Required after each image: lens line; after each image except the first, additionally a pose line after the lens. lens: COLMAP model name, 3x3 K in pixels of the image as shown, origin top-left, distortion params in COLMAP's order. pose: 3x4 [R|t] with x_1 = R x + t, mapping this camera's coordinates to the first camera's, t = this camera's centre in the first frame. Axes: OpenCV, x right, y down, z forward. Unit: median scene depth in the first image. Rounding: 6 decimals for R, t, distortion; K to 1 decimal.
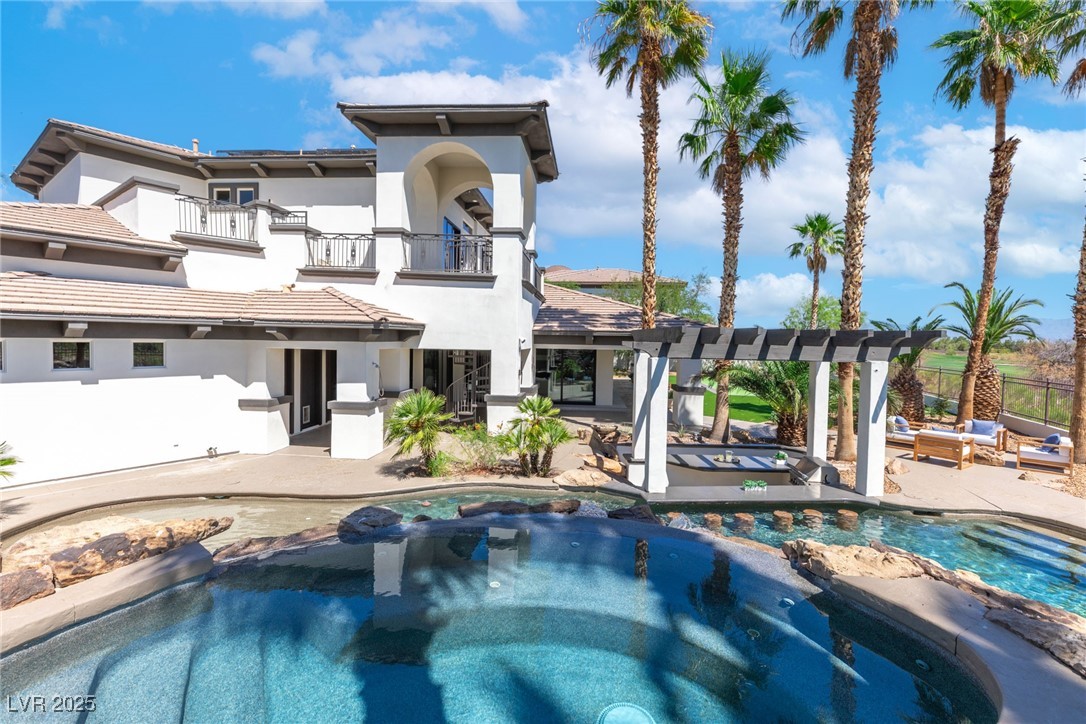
lens RADIAL K [[485.2, 0, 545.0], [0, 485.2, 355.3], [0, 0, 1]] dist [0.001224, 0.000721]
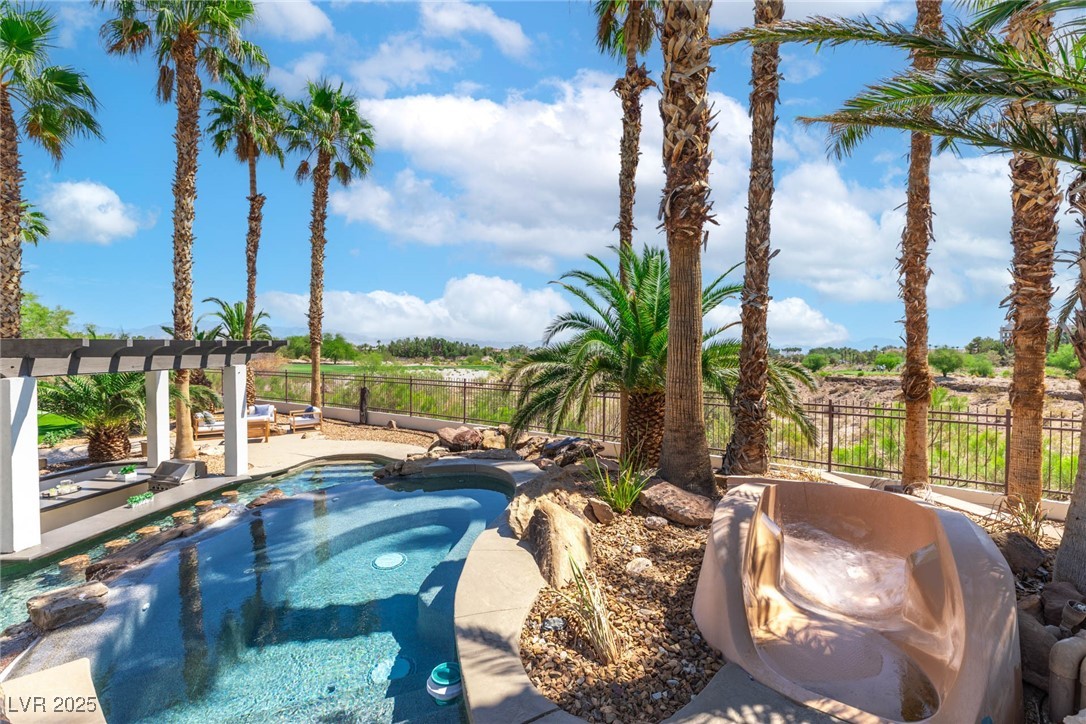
lens RADIAL K [[485.2, 0, 545.0], [0, 485.2, 355.3], [0, 0, 1]] dist [0.001224, 0.000721]
pose [[0.160602, -0.041885, 0.986130, -0.282675], [0.040850, 0.998525, 0.035758, -0.017039], [-0.986174, 0.034540, 0.162076, 0.020266]]
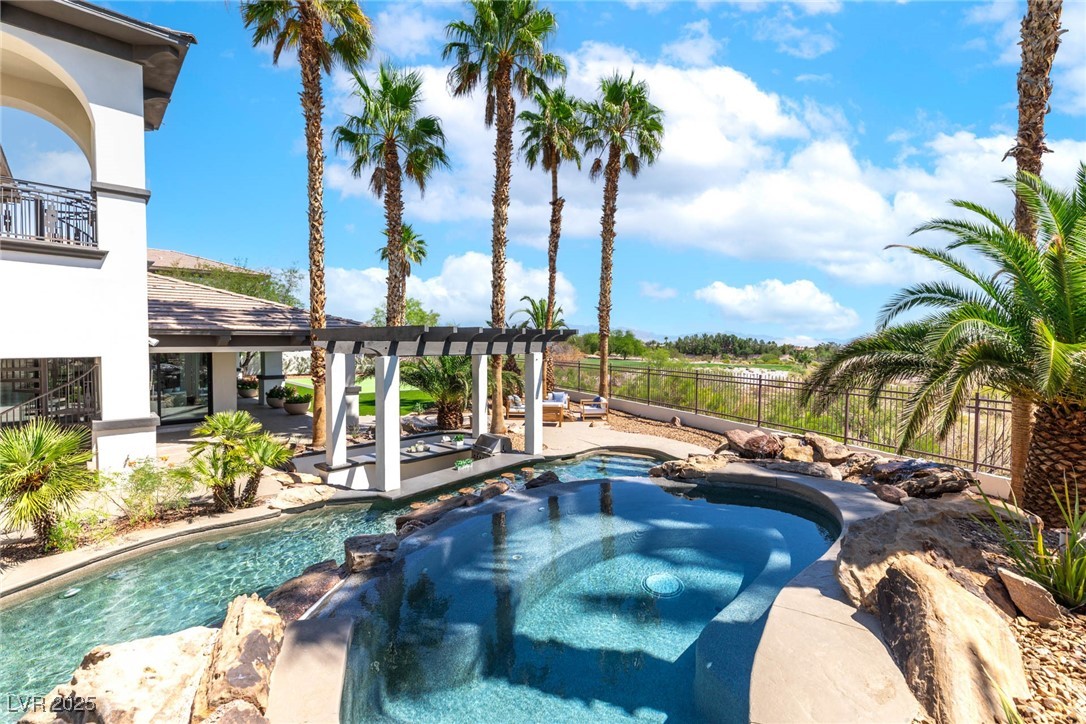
lens RADIAL K [[502.2, 0, 544.8], [0, 502.2, 352.8], [0, 0, 1]] dist [0.000821, 0.000755]
pose [[0.665680, -0.034354, 0.745446, -0.230253], [0.036550, 0.999242, 0.013412, -0.003324], [-0.745341, 0.018318, 0.666431, 0.042025]]
